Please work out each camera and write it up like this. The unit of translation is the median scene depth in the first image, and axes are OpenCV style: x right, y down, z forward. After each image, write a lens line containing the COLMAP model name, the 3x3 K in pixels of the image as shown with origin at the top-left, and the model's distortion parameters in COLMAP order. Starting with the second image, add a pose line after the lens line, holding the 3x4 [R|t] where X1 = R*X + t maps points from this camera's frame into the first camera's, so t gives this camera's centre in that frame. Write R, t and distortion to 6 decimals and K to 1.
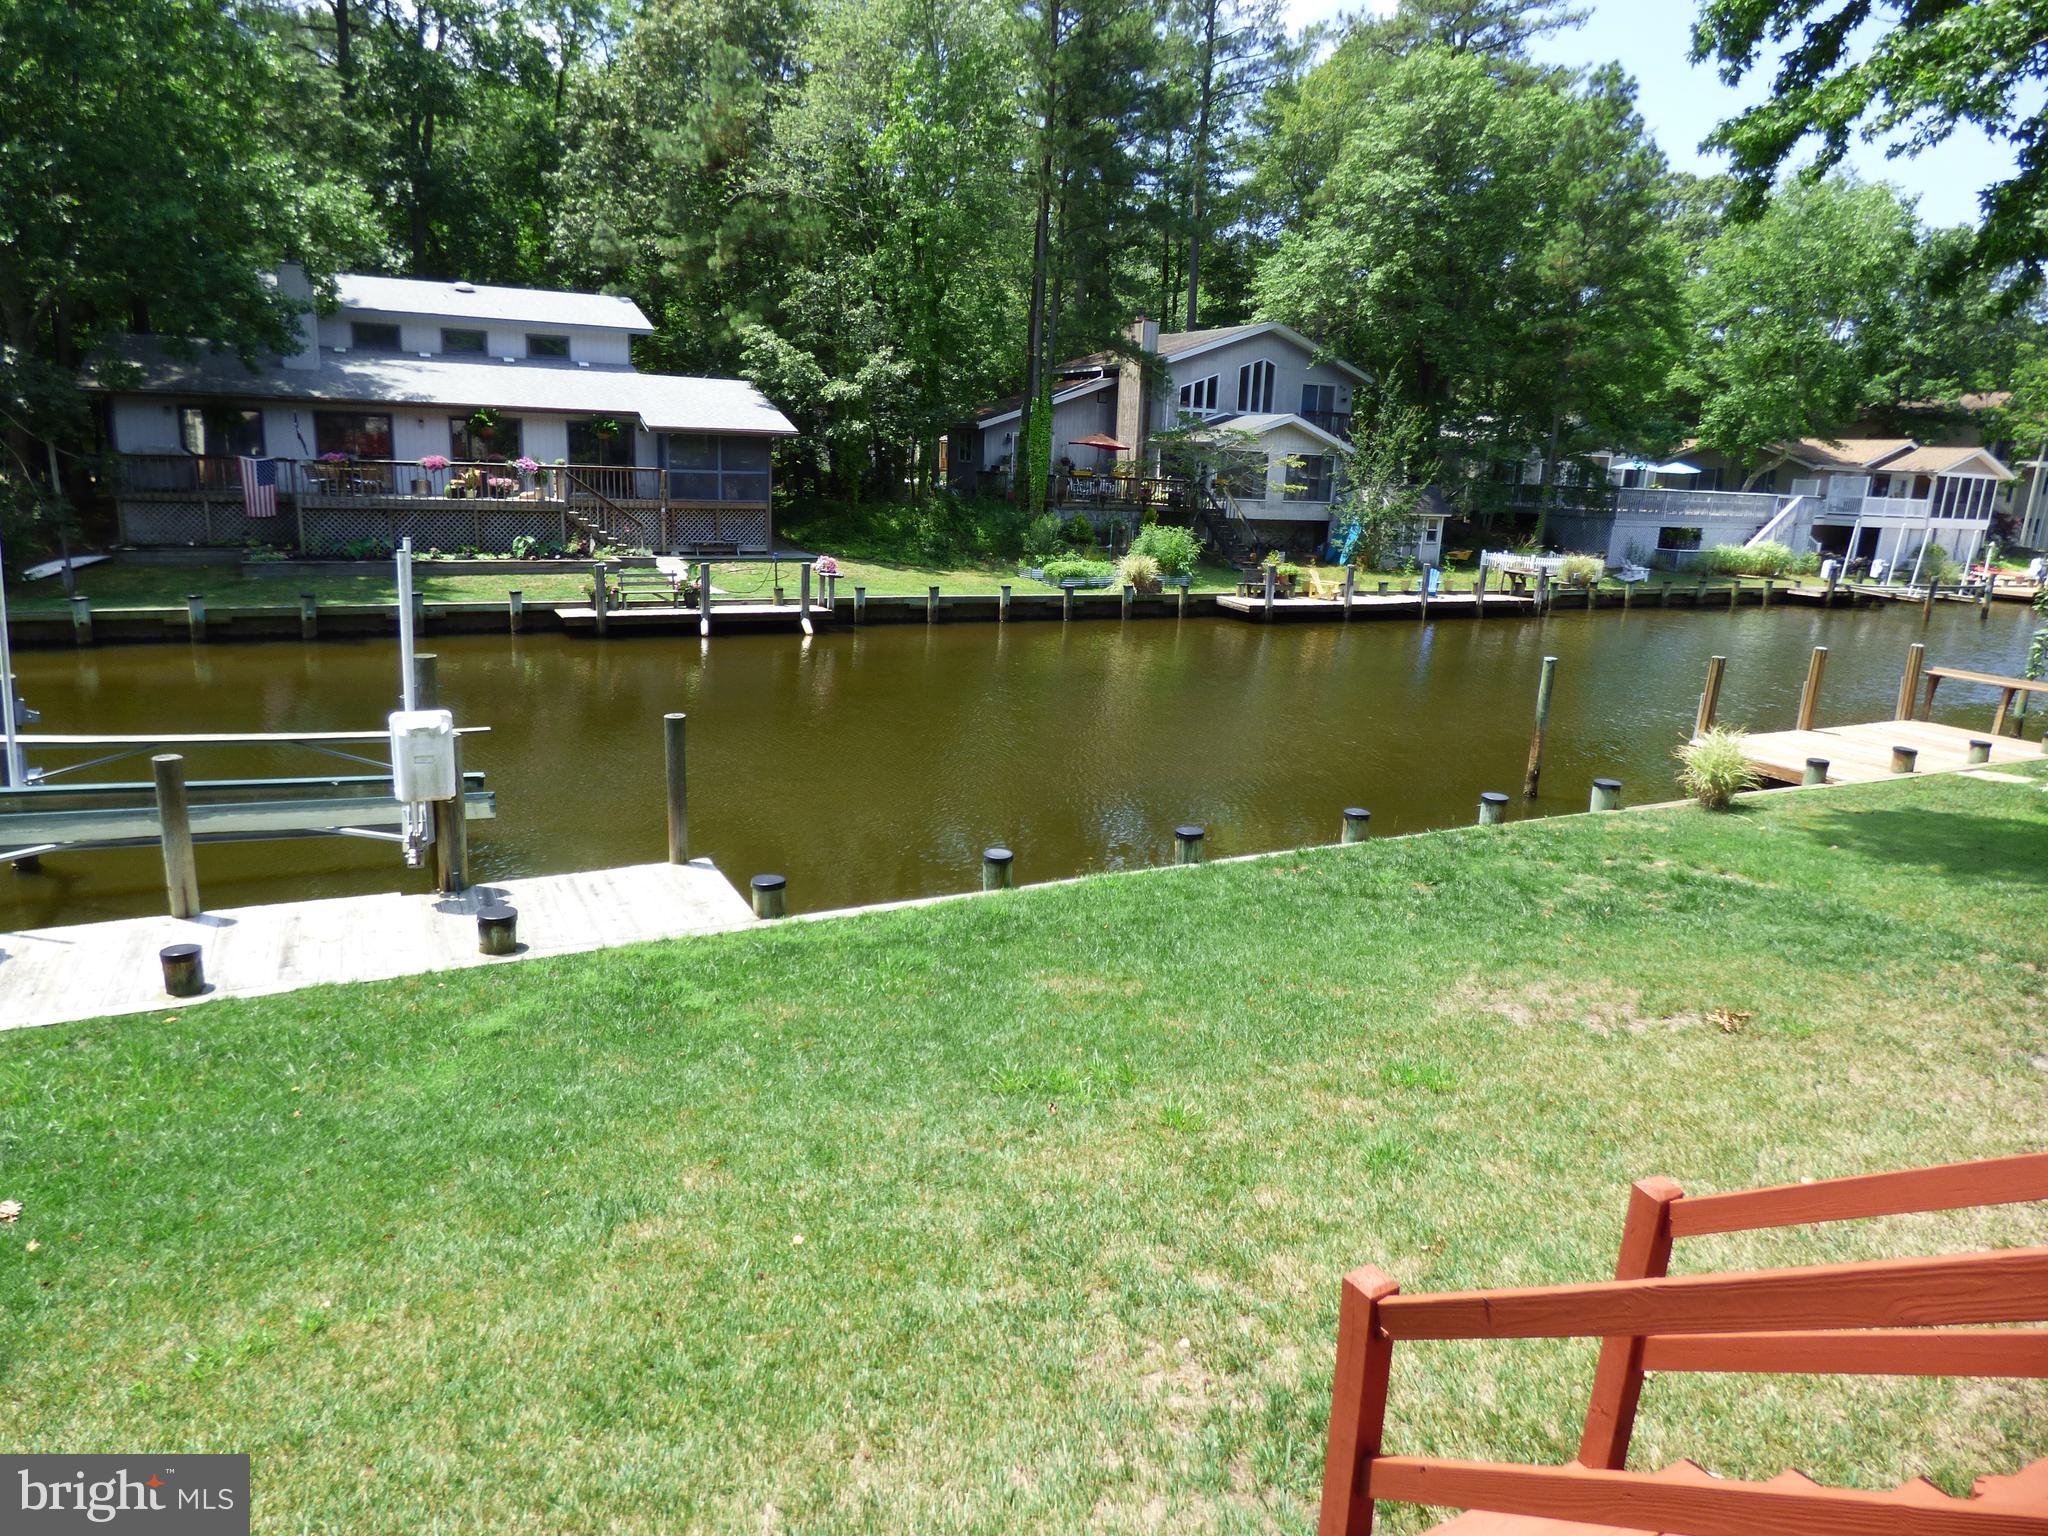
lens RADIAL K [[1256.9, 0, 1025.0], [0, 1256.9, 737.4], [0, 0, 1]] dist [-0.034832, 0.003184]
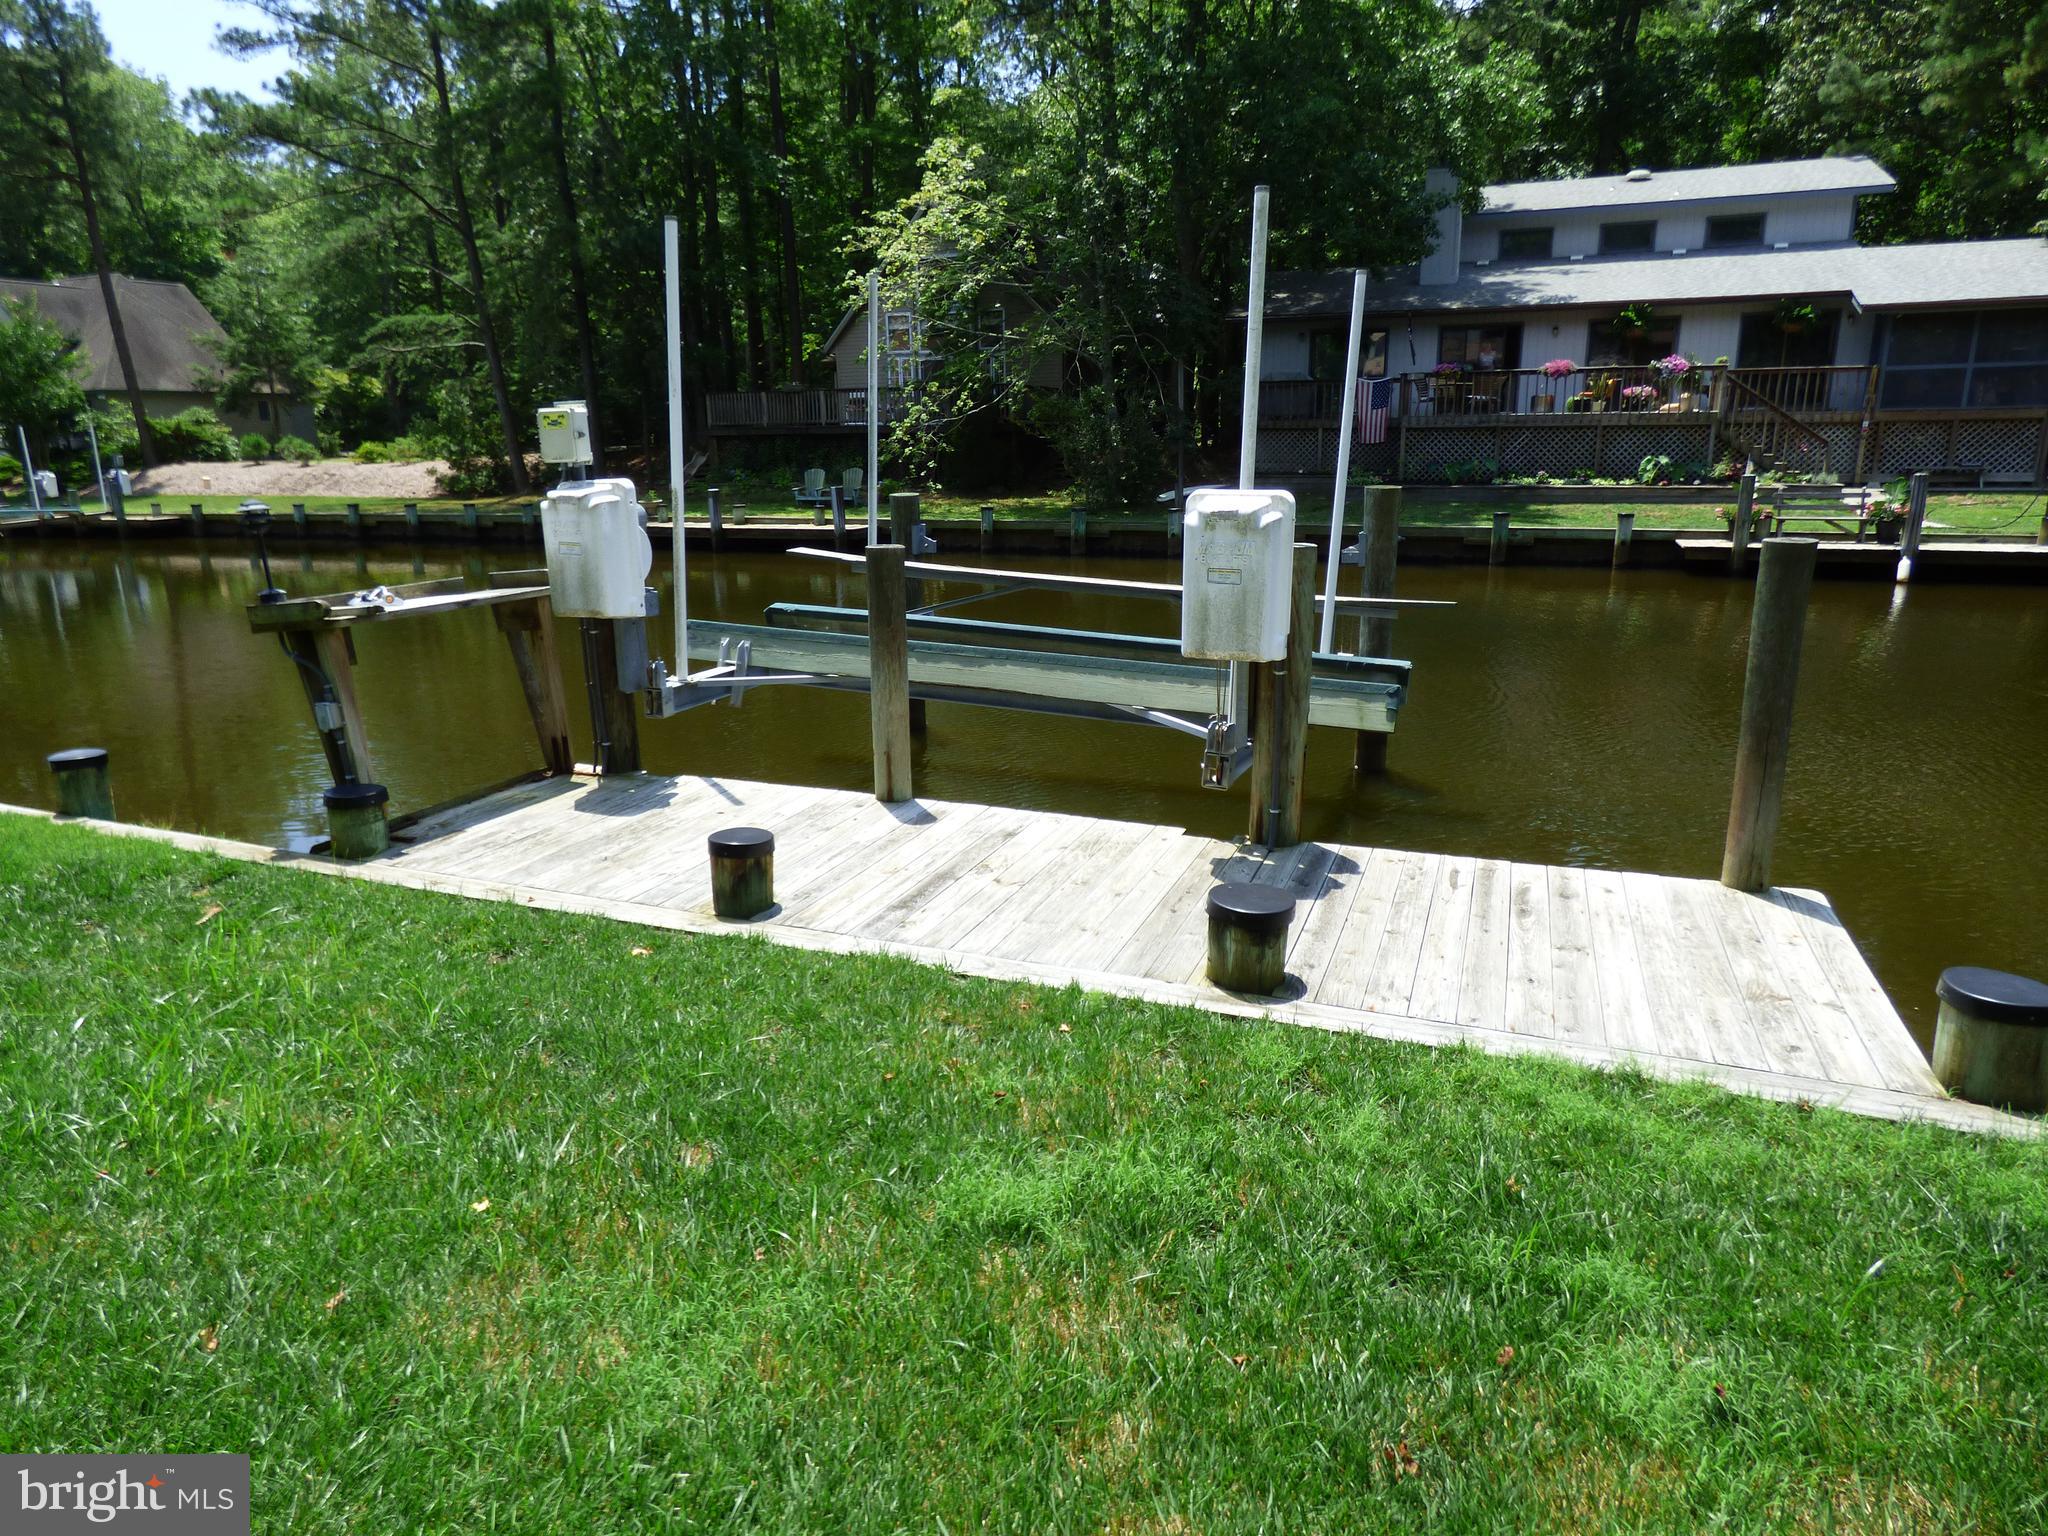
lens RADIAL K [[1273.1, 0, 1024.0], [0, 1273.1, 768.0], [0, 0, 1]] dist [0.001220, 0.000015]
pose [[0.657736, 0.147310, -0.738704, -0.044783], [-0.127923, 0.988290, 0.083179, 0.020393], [0.742307, 0.039788, 0.668878, 0.193101]]
